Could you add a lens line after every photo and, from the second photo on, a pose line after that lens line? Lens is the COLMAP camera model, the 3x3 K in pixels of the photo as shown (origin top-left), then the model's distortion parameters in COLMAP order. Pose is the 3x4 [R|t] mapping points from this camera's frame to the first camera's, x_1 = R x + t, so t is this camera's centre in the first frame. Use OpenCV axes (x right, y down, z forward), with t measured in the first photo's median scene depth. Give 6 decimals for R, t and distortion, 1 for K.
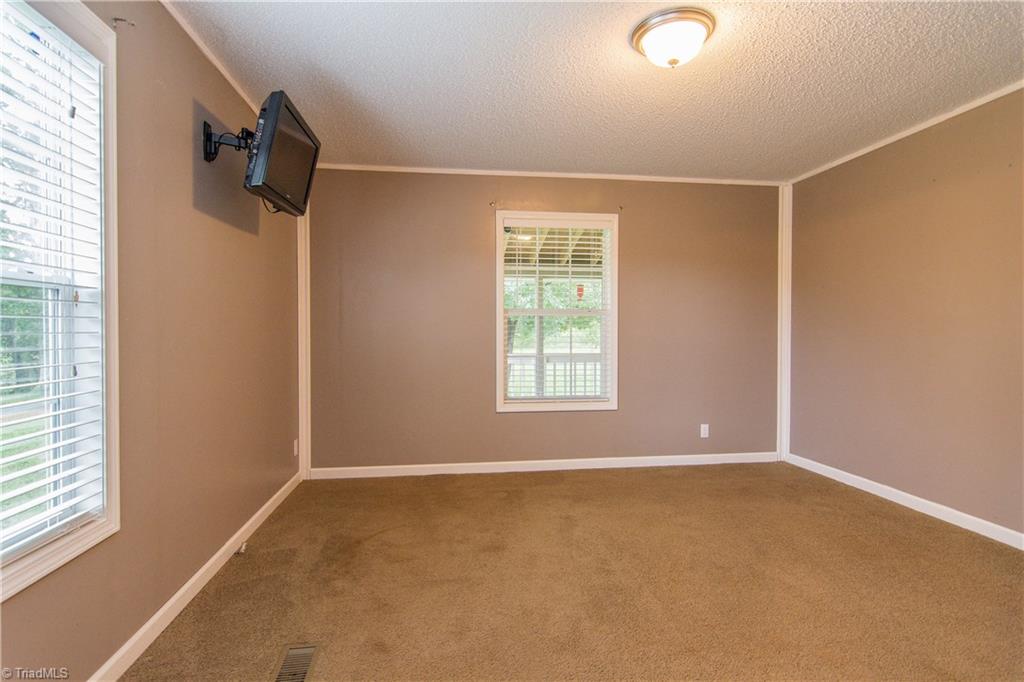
lens RADIAL K [[500.6, 0, 507.0], [0, 500.6, 338.5], [0, 0, 1]] dist [-0.004410, 0.003416]
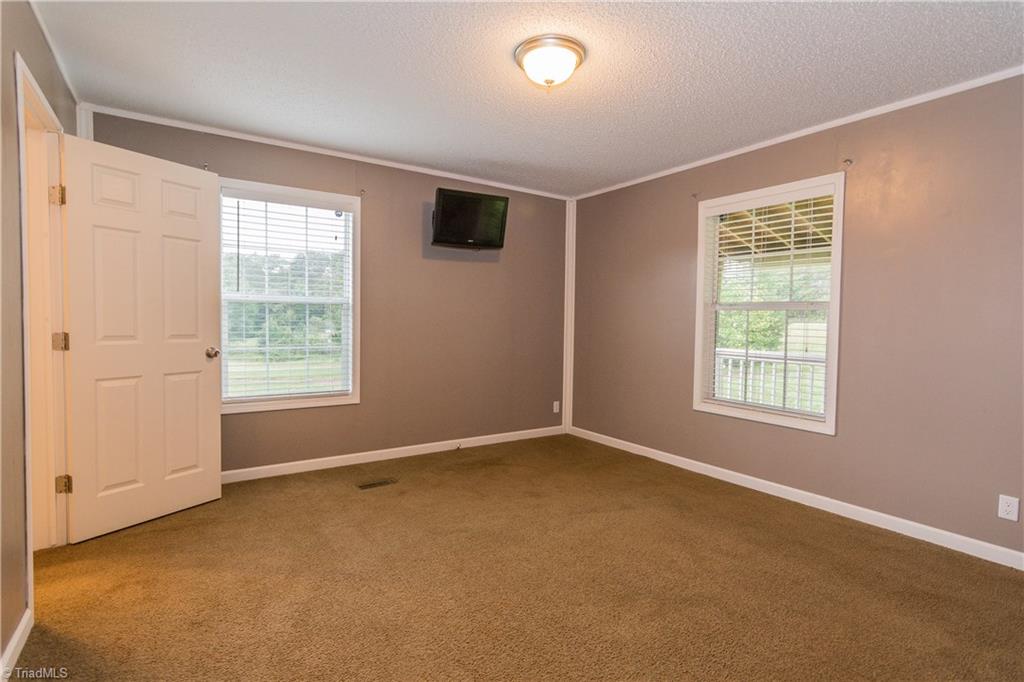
lens RADIAL K [[500.6, 0, 485.5], [0, 500.6, 333.9], [0, 0, 1]] dist [-0.004410, 0.003416]
pose [[0.418871, 0.035910, -0.907335, 0.745553], [-0.028702, 0.999242, 0.026298, -0.014877], [0.907592, 0.015027, 0.419584, 0.238298]]
